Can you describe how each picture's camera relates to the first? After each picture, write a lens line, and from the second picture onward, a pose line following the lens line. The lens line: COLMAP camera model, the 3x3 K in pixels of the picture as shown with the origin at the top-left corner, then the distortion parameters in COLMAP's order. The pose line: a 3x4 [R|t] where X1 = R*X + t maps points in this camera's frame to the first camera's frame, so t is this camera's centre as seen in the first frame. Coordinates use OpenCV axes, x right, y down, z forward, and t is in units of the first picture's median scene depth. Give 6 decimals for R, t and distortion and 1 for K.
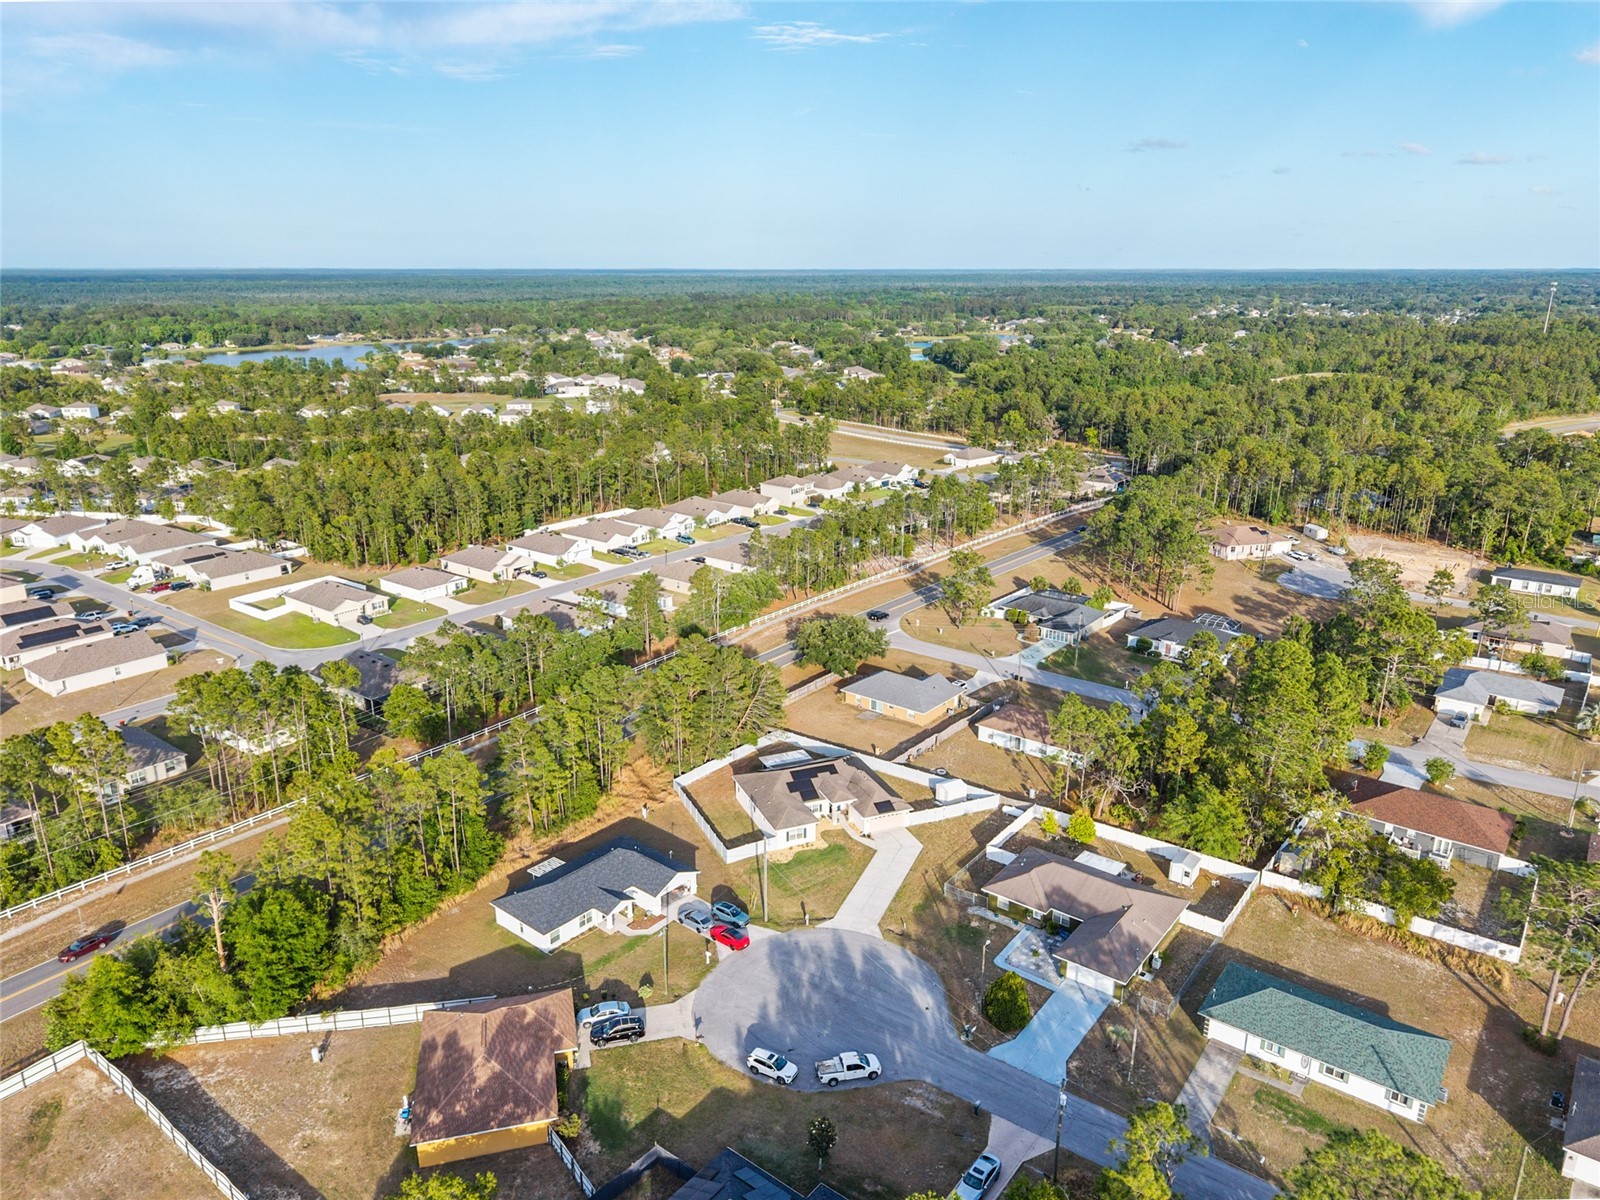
lens RADIAL K [[1065.4, 0, 791.8], [0, 1065.4, 598.5], [0, 0, 1]] dist [0.032939, -0.031922]
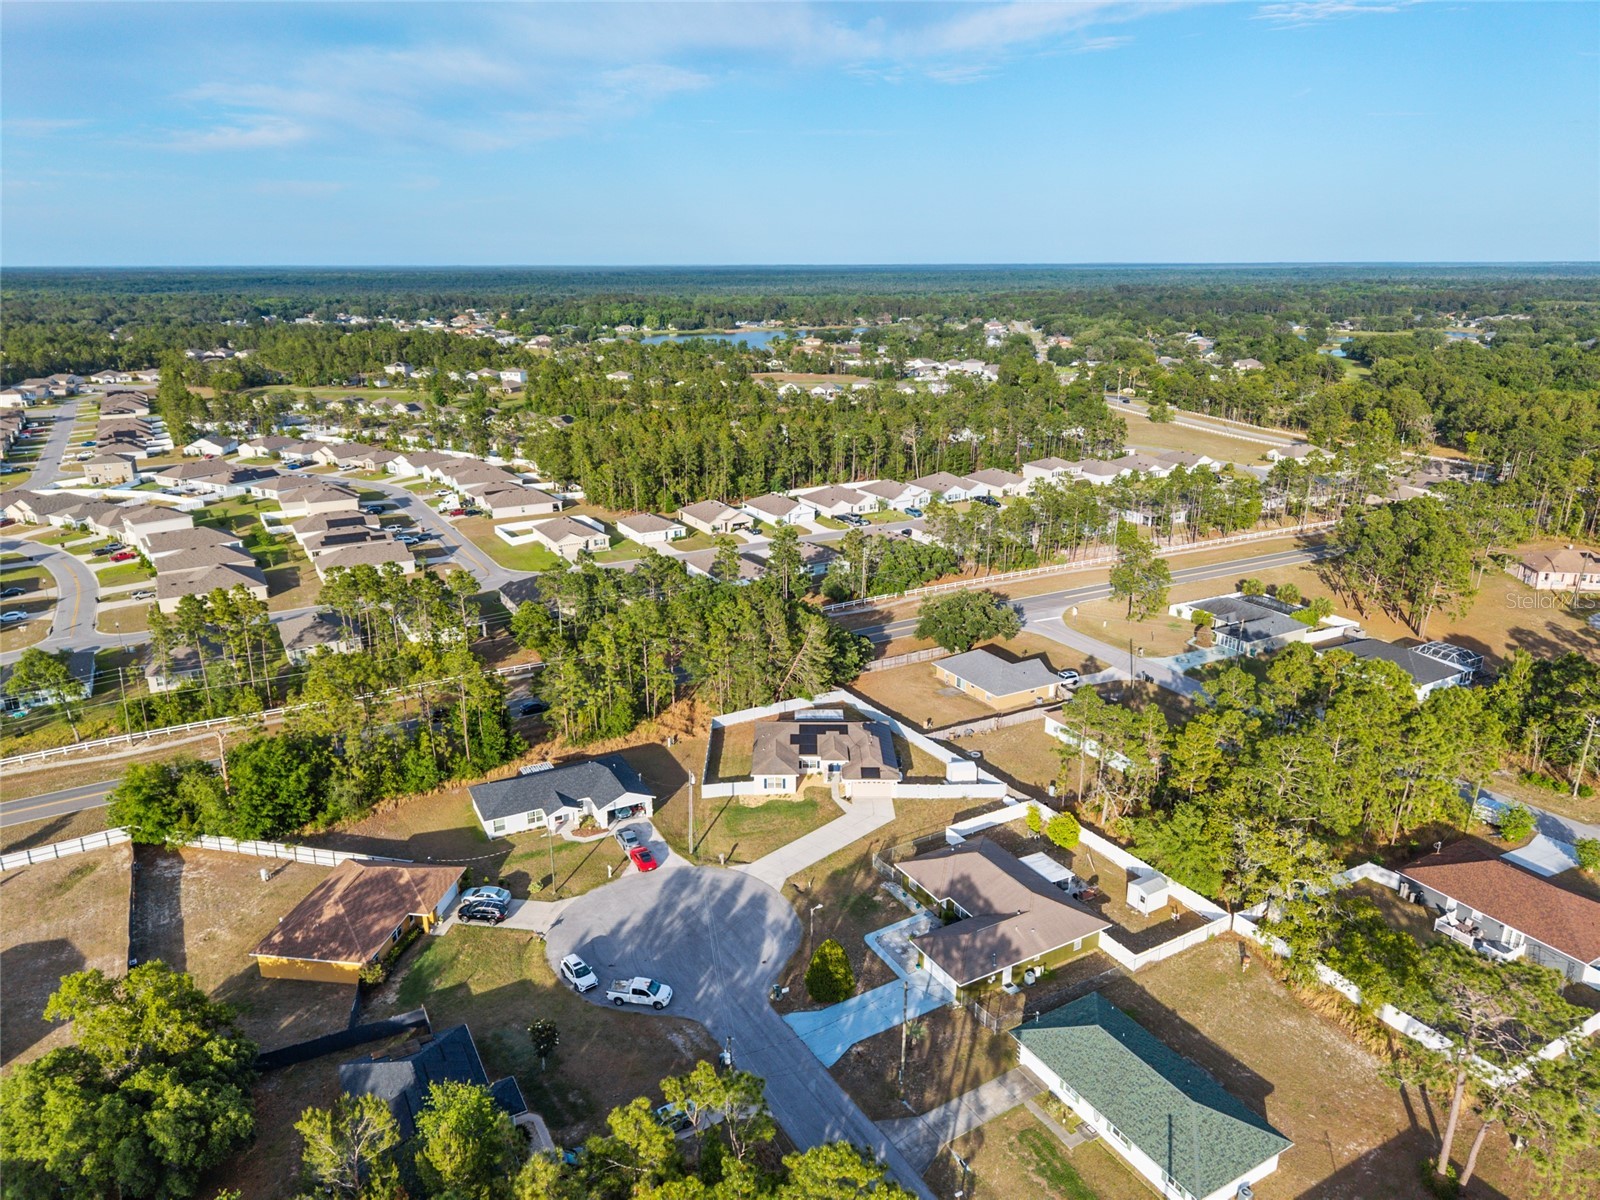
lens RADIAL K [[1042.7, 0, 800.0], [0, 1042.7, 600.0], [0, 0, 1]] dist [0.041979, -0.051238]
pose [[0.926937, 0.111552, -0.358251, 0.297084], [-0.107155, 0.993722, 0.032172, 0.012719], [0.359591, 0.008567, 0.933071, 0.074369]]
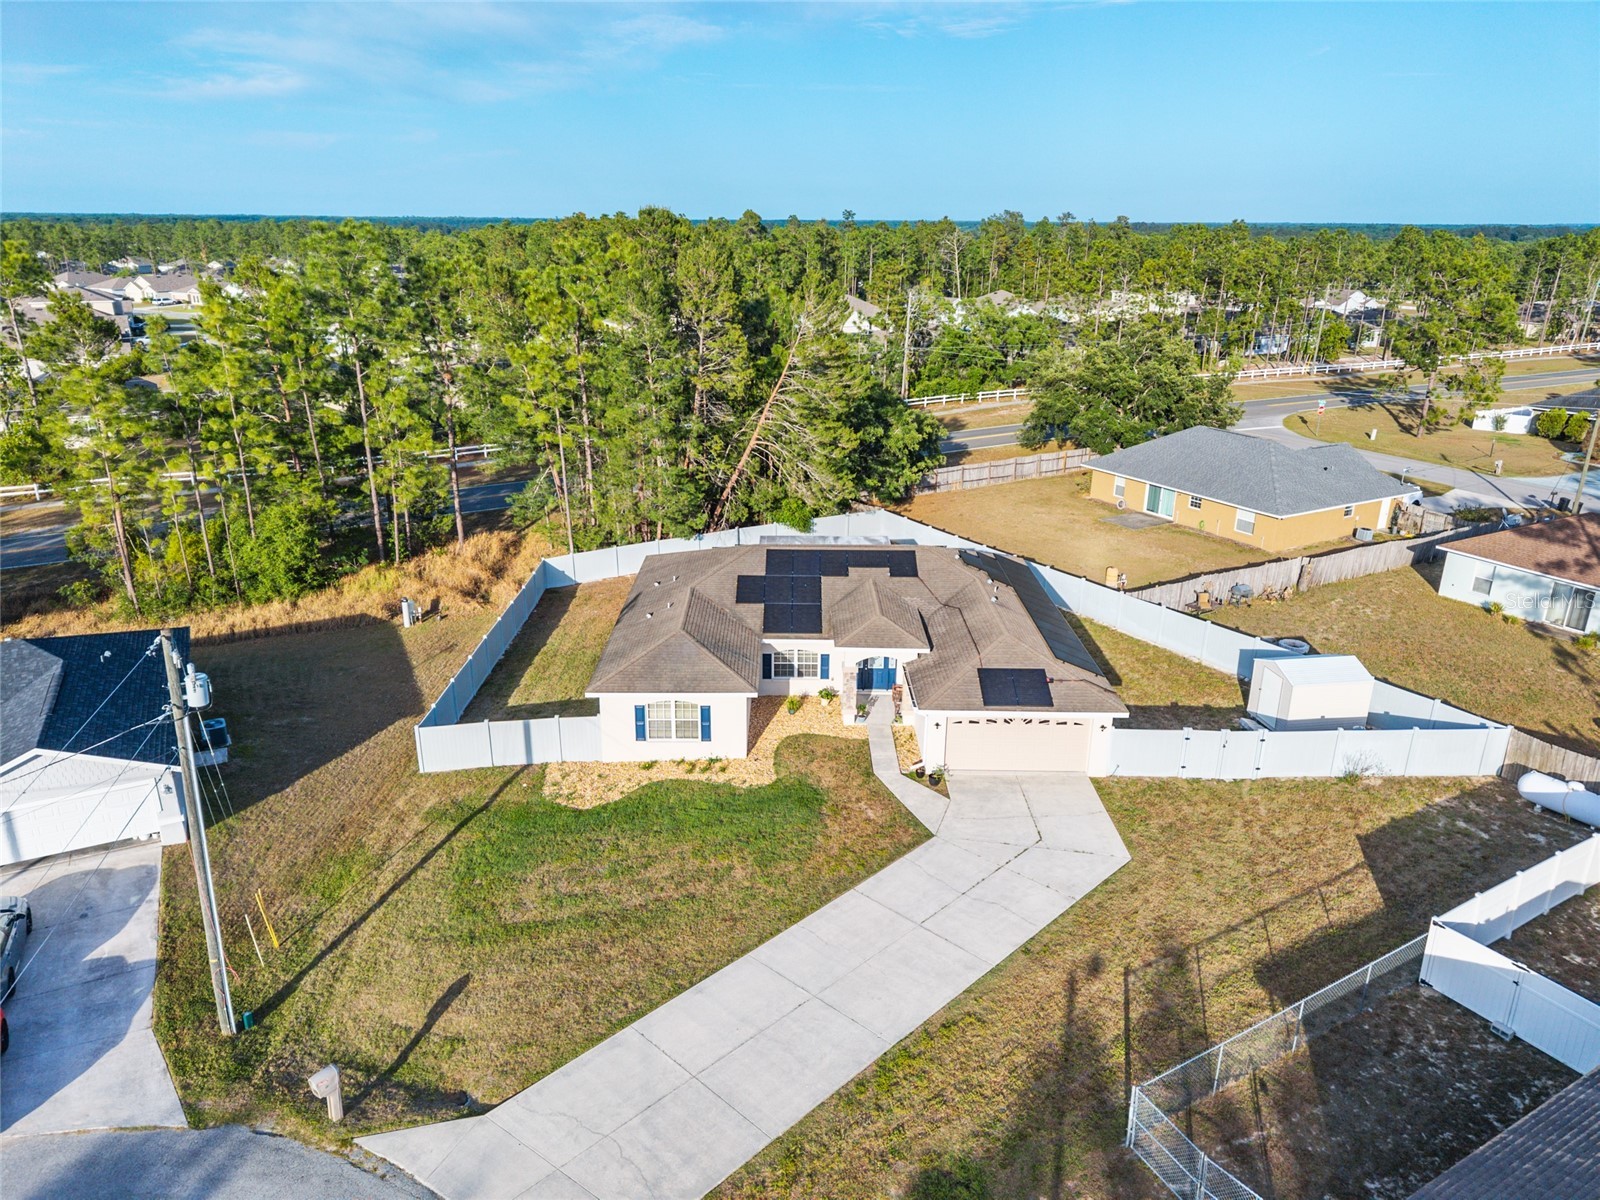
lens RADIAL K [[1065.4, 0, 791.8], [0, 1065.4, 598.5], [0, 0, 1]] dist [0.032939, -0.031922]
pose [[0.924945, 0.129803, -0.357251, 0.108645], [-0.114003, 0.991349, 0.065034, 0.137271], [0.362602, -0.019426, 0.931742, 0.617298]]
